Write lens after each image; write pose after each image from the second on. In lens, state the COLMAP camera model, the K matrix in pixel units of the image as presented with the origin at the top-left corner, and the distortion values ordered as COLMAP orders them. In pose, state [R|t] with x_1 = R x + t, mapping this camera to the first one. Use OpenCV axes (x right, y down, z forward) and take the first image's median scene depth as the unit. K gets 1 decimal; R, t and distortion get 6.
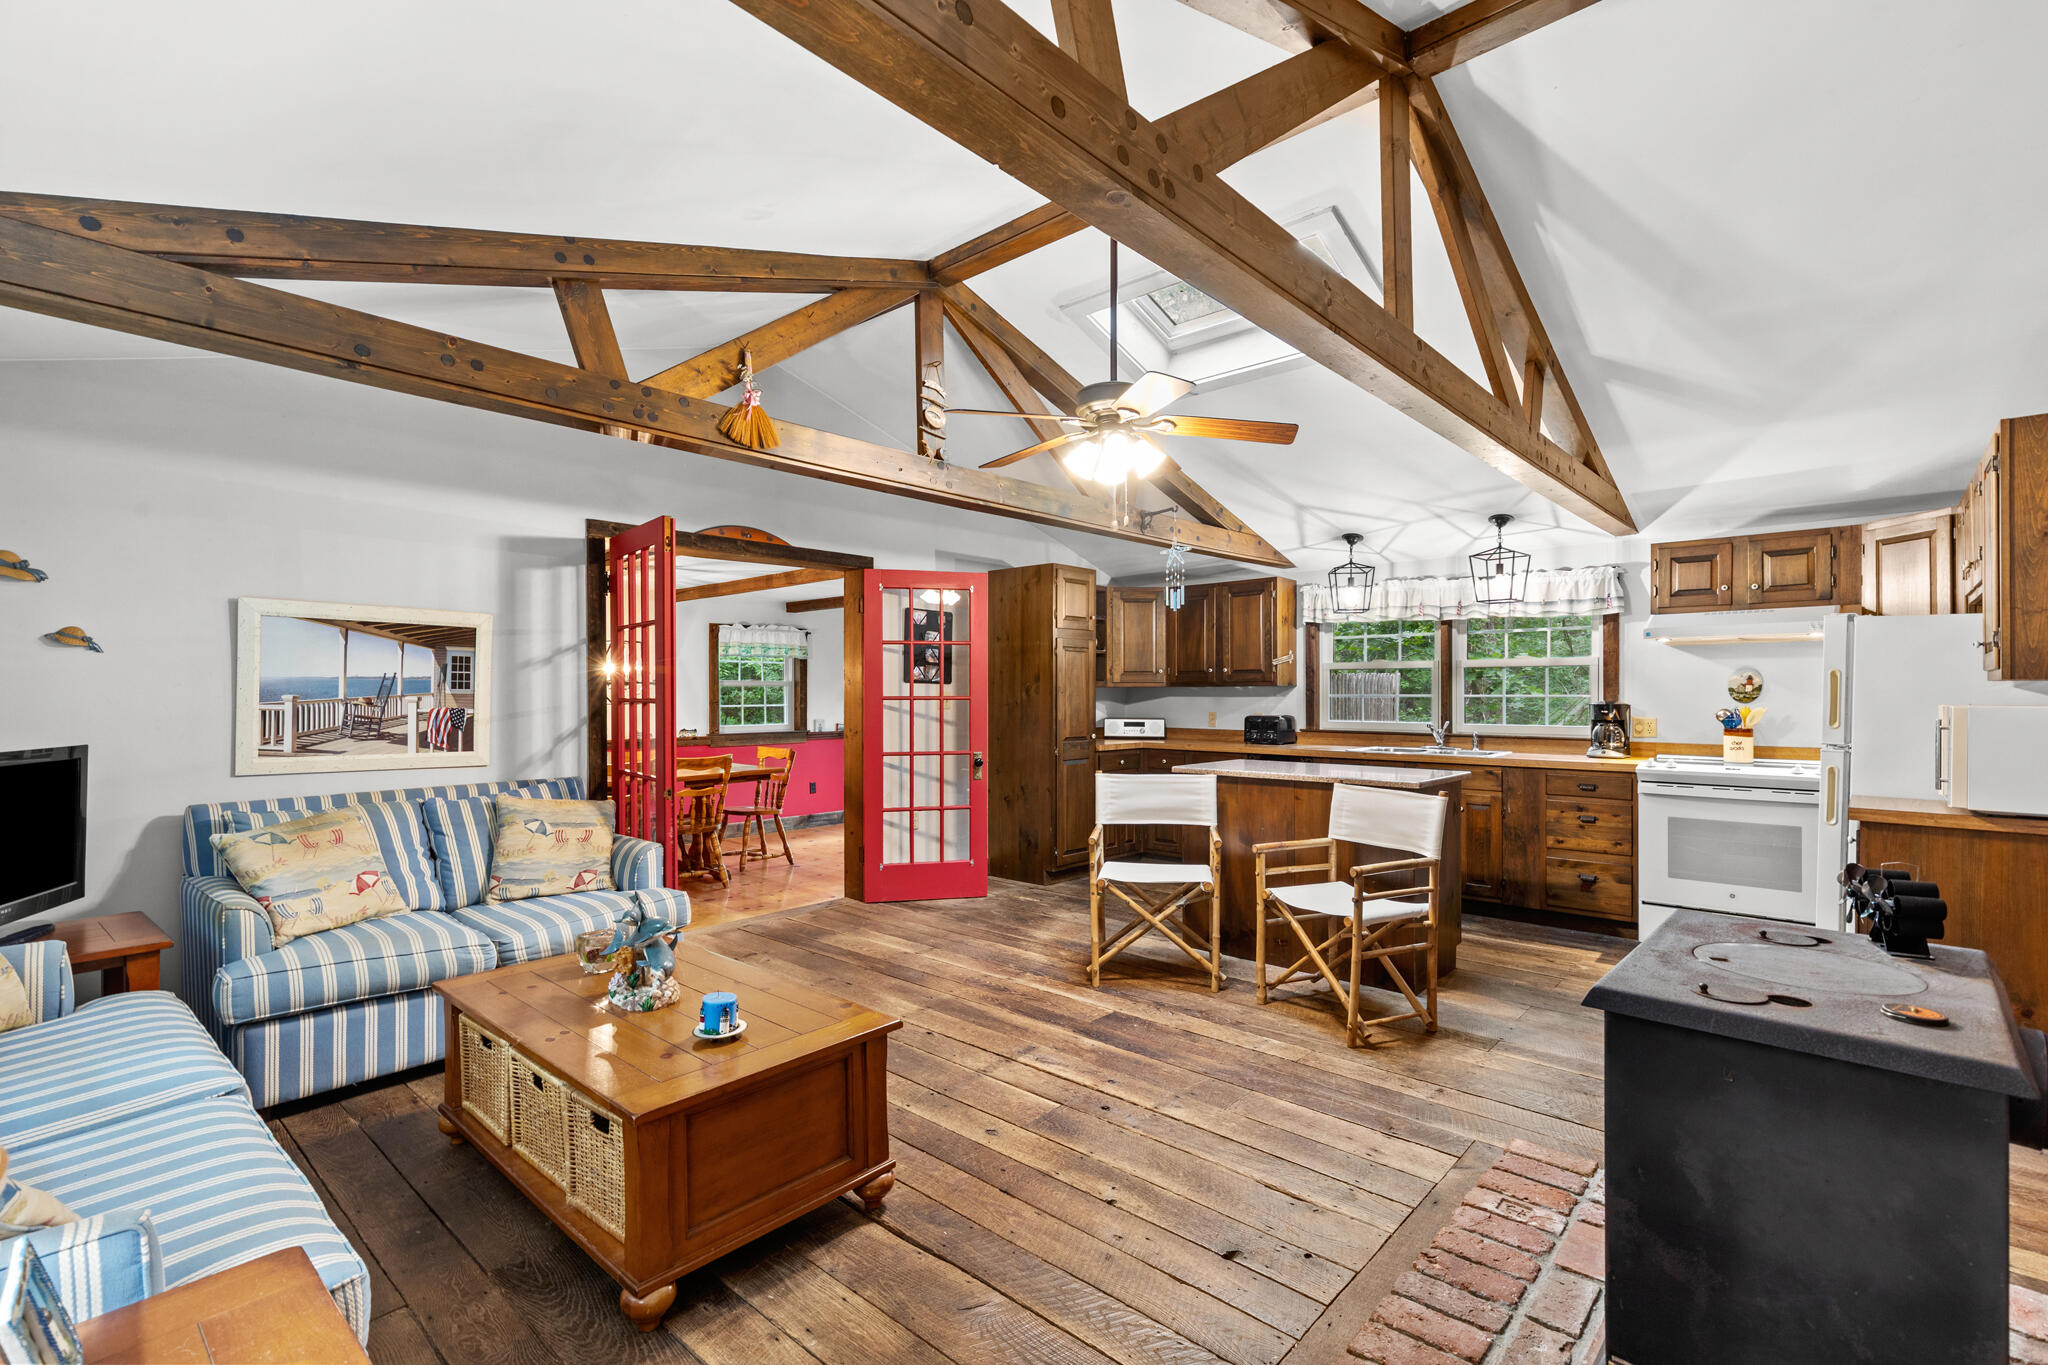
lens RADIAL K [[924.7, 0, 1030.8], [0, 924.7, 691.6], [0, 0, 1]] dist [0.007159, -0.001131]
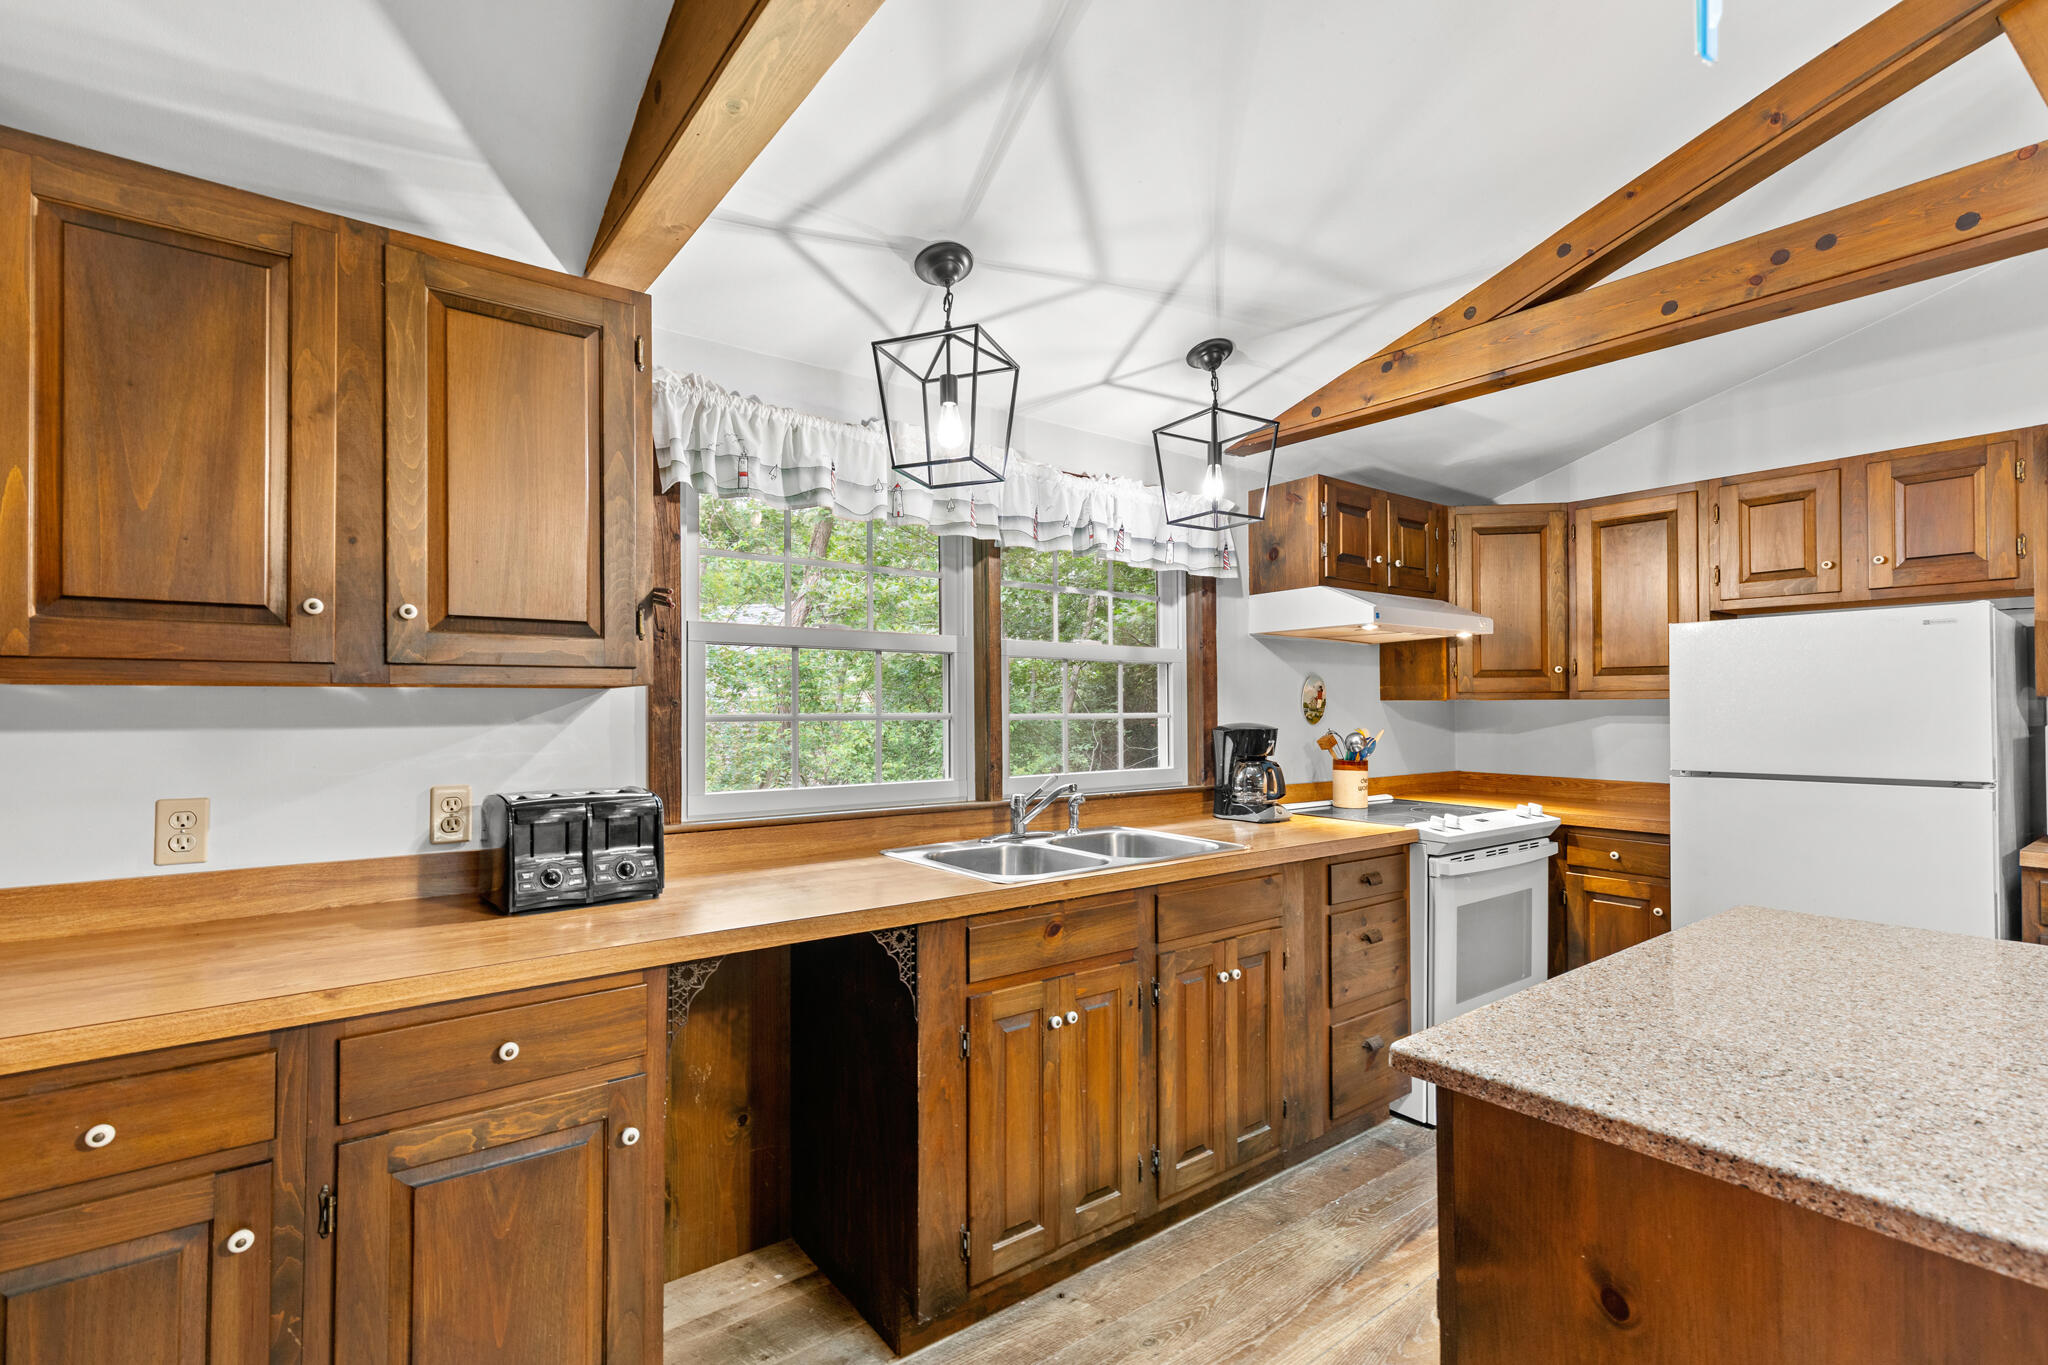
lens RADIAL K [[918.4, 0, 1030.1], [0, 918.4, 698.2], [0, 0, 1]] dist [0.002948, -0.000340]
pose [[0.183435, 0.009608, 0.982985, 0.016942], [-0.000602, 0.999953, -0.009661, -0.000039], [-0.983032, 0.001180, 0.183432, 1.126680]]
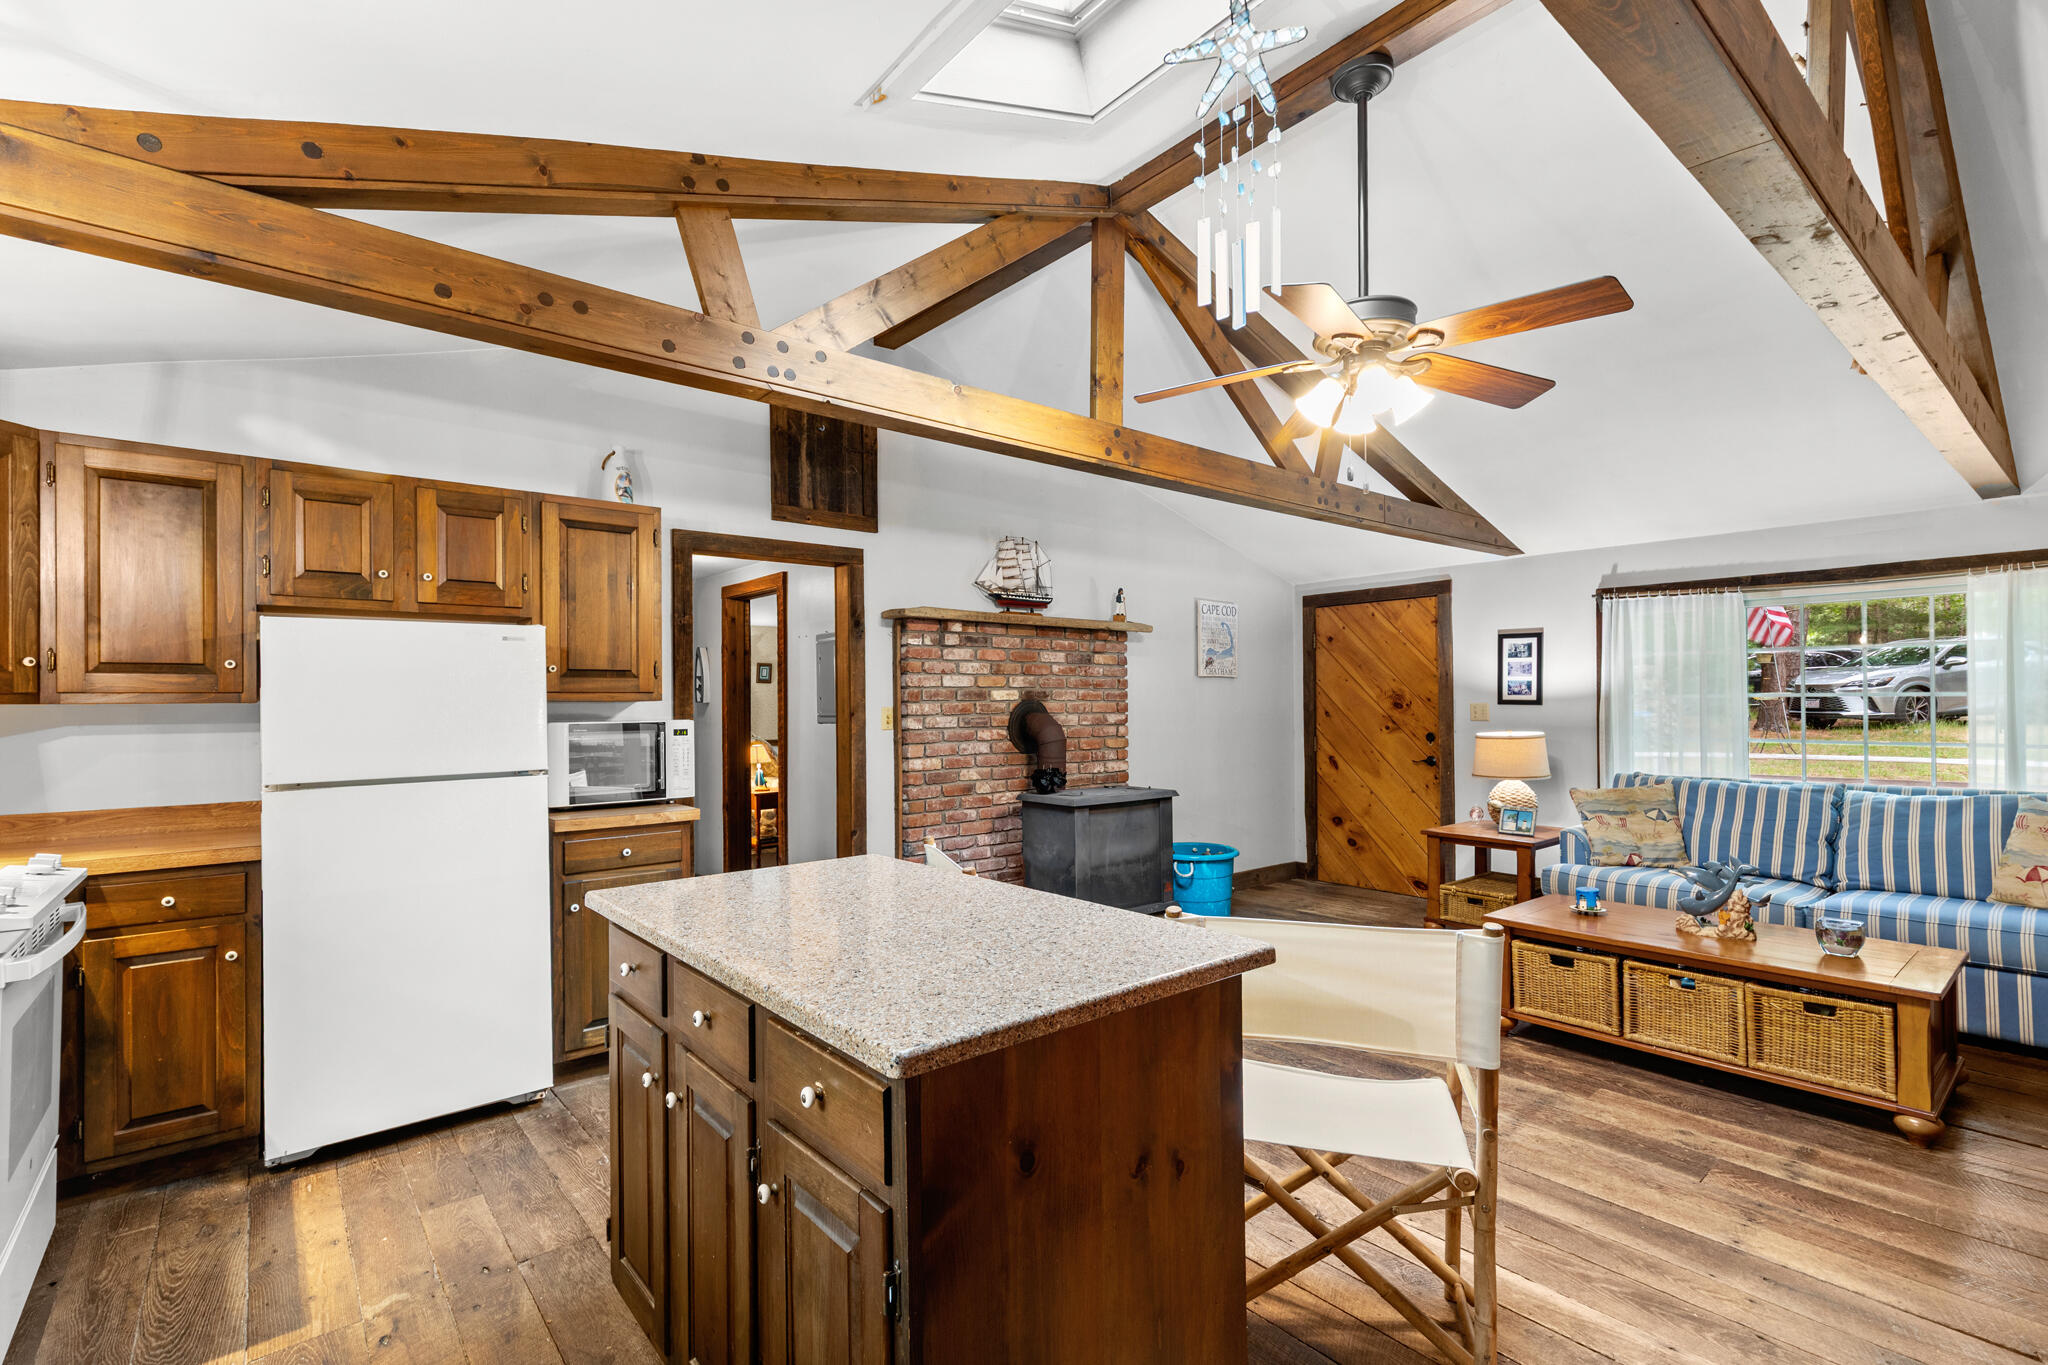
lens RADIAL K [[926.9, 0, 1030.9], [0, 926.9, 695.2], [0, 0, 1]] dist [0.004928, -0.001025]
pose [[-0.989252, 0.011247, 0.145790, 0.182334], [0.009817, 0.999896, -0.010525, -0.000280], [-0.145893, -0.008980, -0.989260, 1.286390]]
